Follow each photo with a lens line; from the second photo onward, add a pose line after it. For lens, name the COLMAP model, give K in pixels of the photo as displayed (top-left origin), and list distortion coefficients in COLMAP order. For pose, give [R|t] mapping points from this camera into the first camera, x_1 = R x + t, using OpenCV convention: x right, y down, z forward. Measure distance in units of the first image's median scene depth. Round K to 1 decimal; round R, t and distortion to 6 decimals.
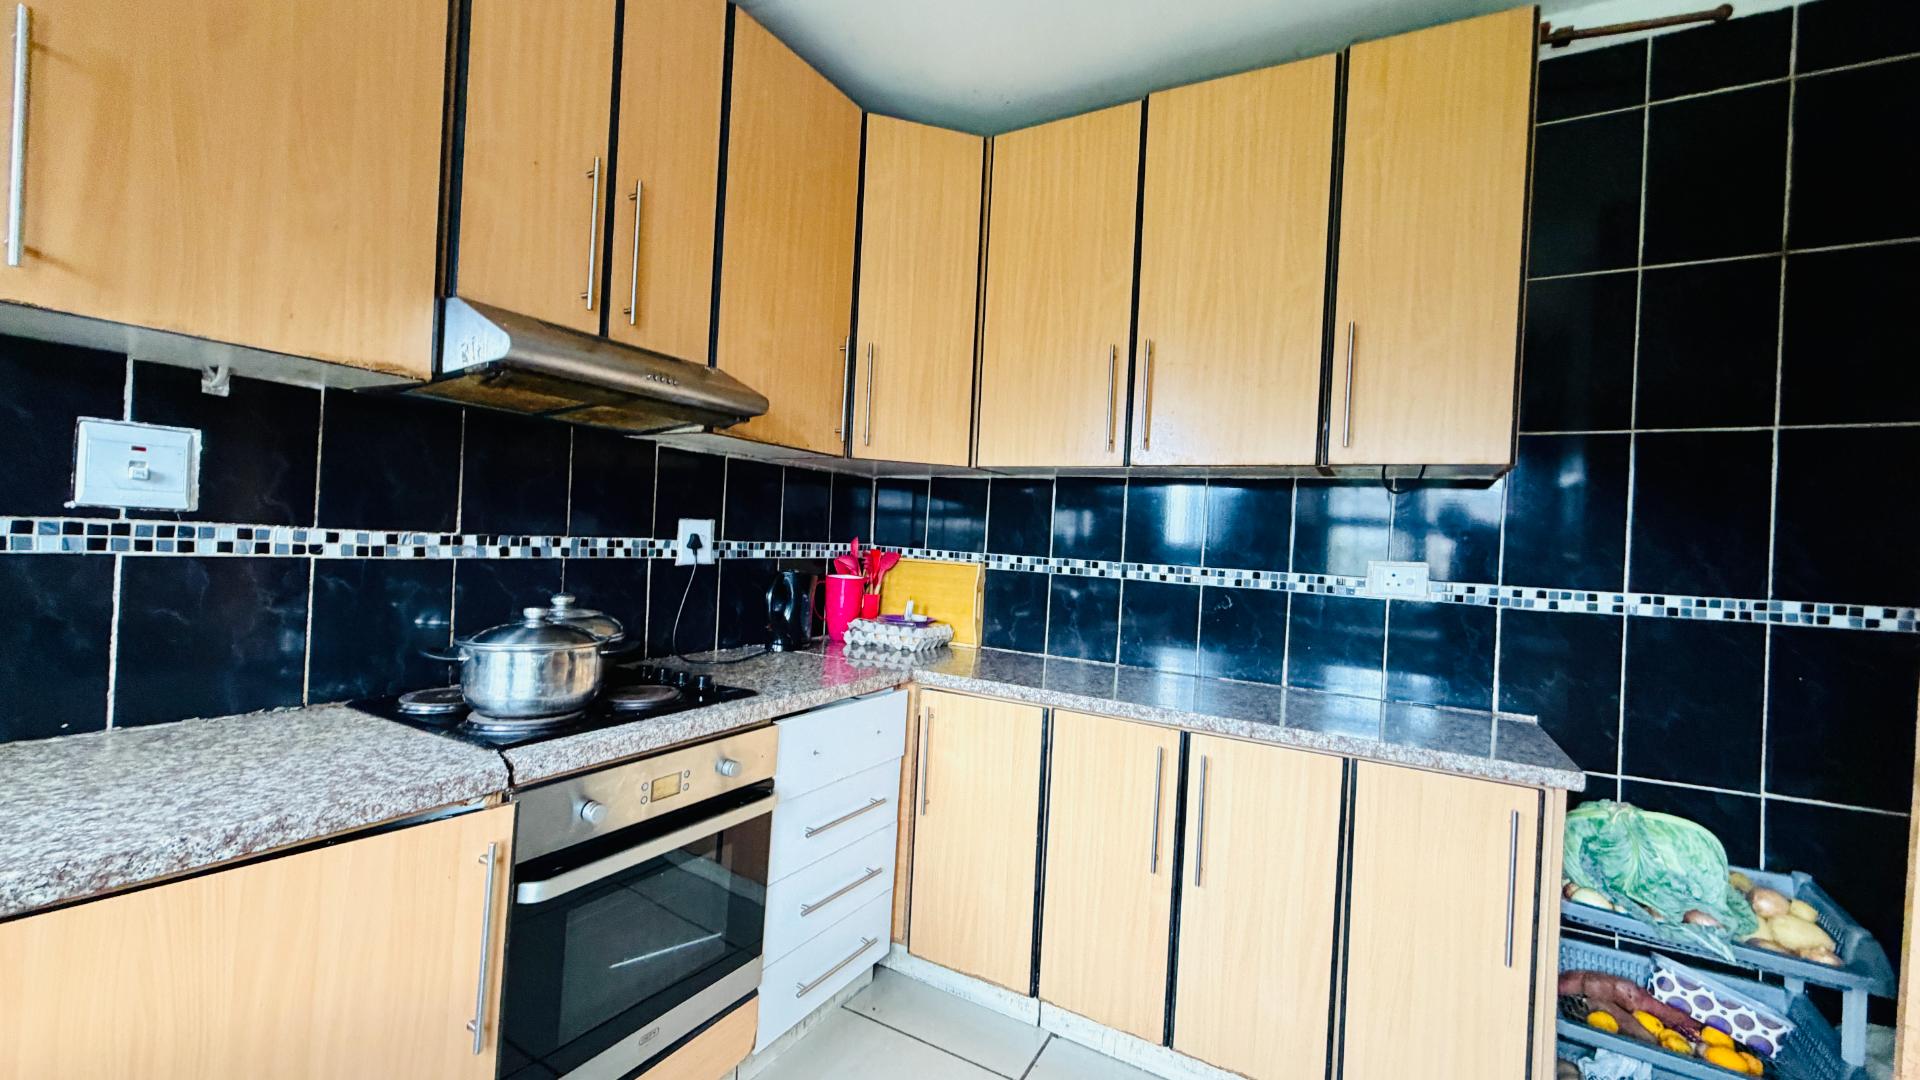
lens RADIAL K [[768.7, 0, 951.2], [0, 768.7, 539.8], [0, 0, 1]] dist [0.000077, 0.000048]
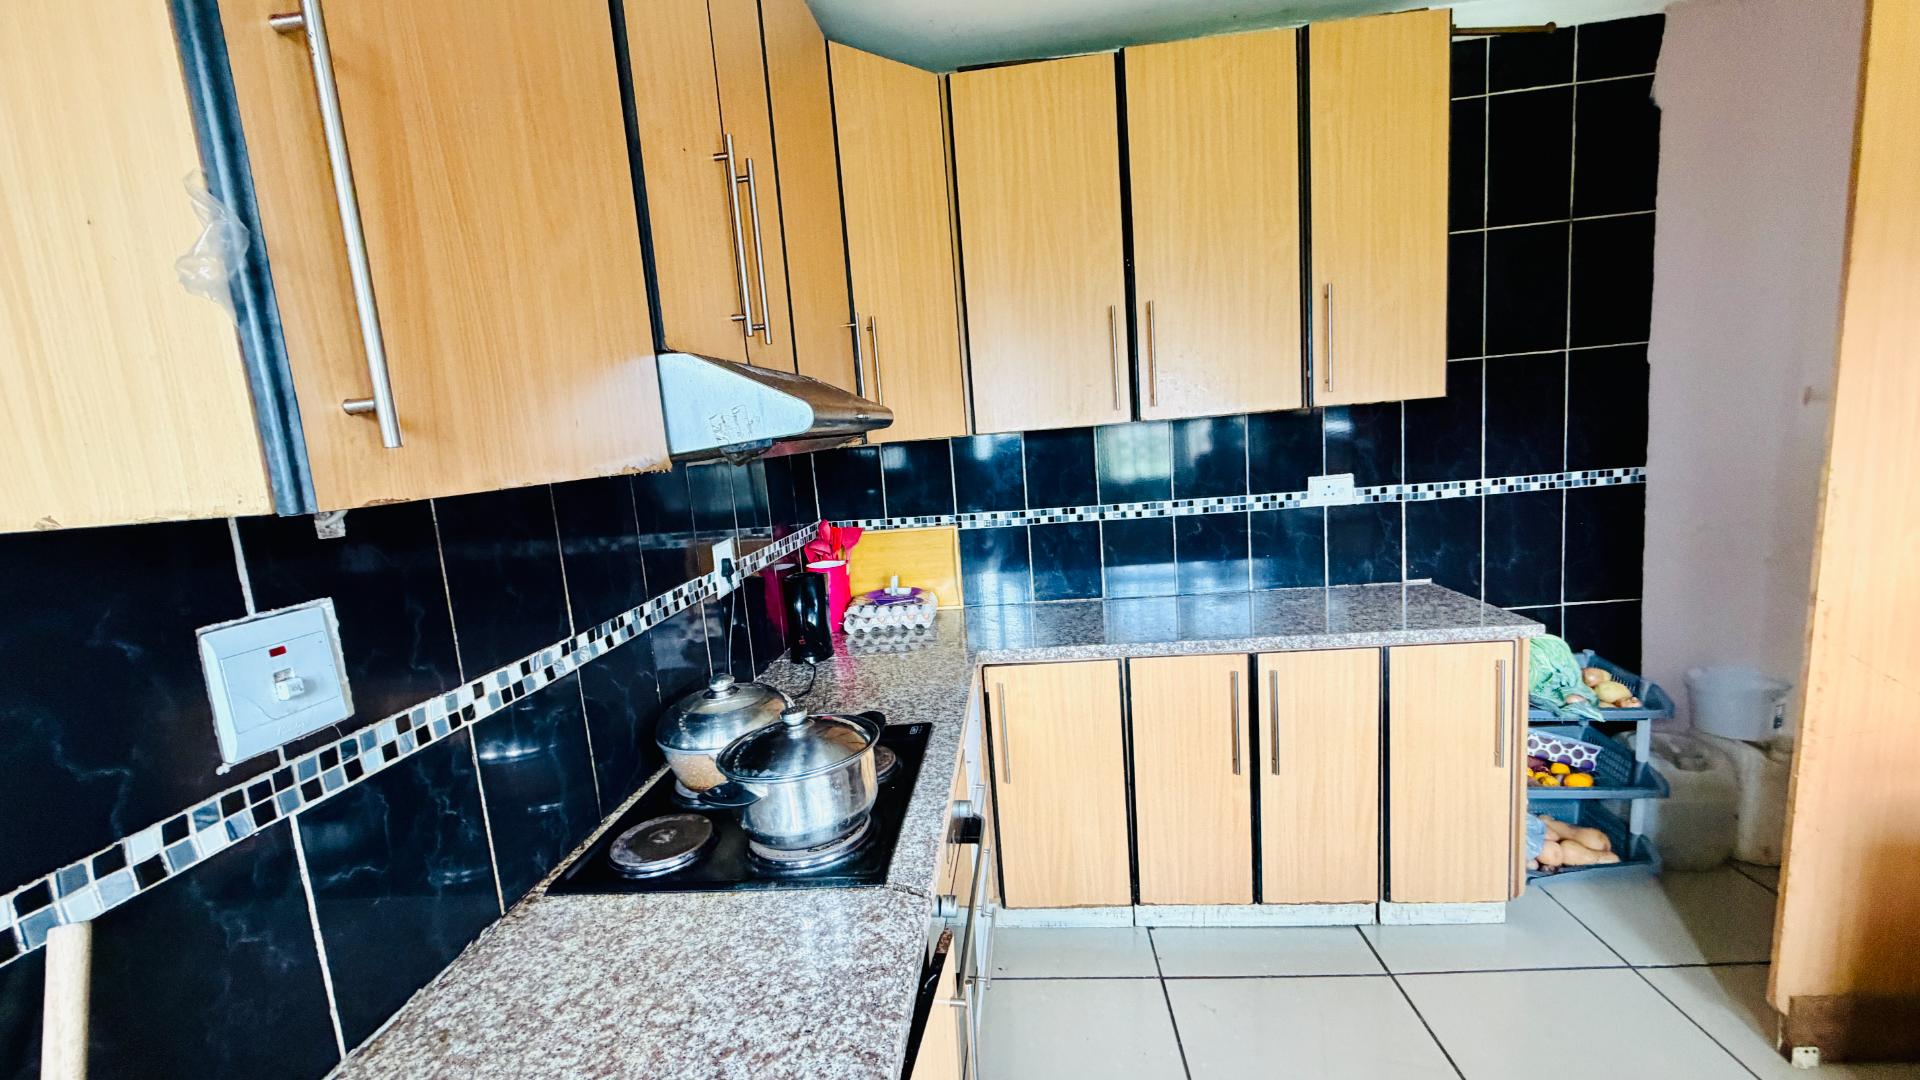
lens RADIAL K [[768.7, 0, 959.4], [0, 768.7, 541.9], [0, 0, 1]] dist [0.000077, 0.000048]
pose [[0.904807, -0.178993, 0.386376, -0.539304], [0.126052, 0.979283, 0.158478, -0.164482], [-0.406738, -0.094689, 0.908624, 0.140909]]
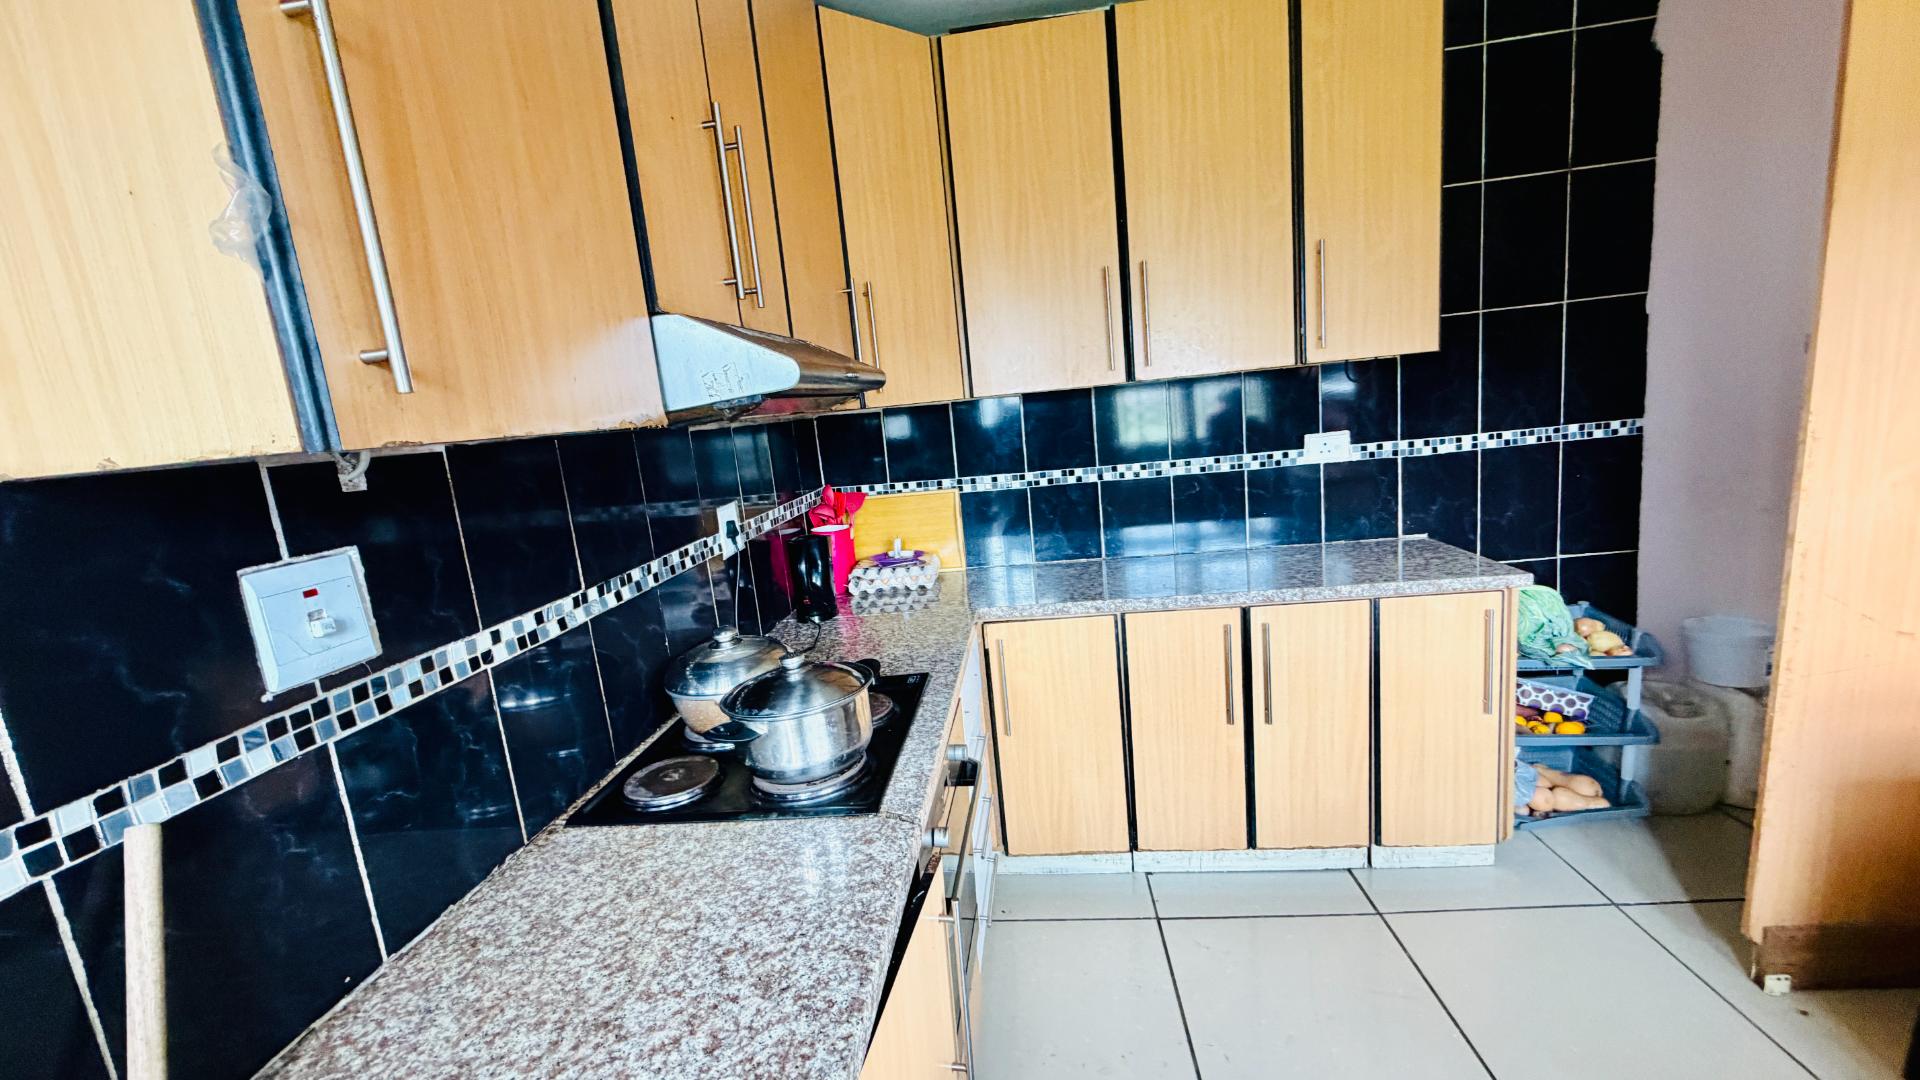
lens RADIAL K [[768.7, 0, 959.2], [0, 768.7, 541.4], [0, 0, 1]] dist [0.000077, 0.000048]
pose [[0.908728, -0.205908, 0.363064, -0.532549], [0.144056, 0.971119, 0.190198, -0.147032], [-0.391741, -0.120536, 0.912146, 0.099220]]
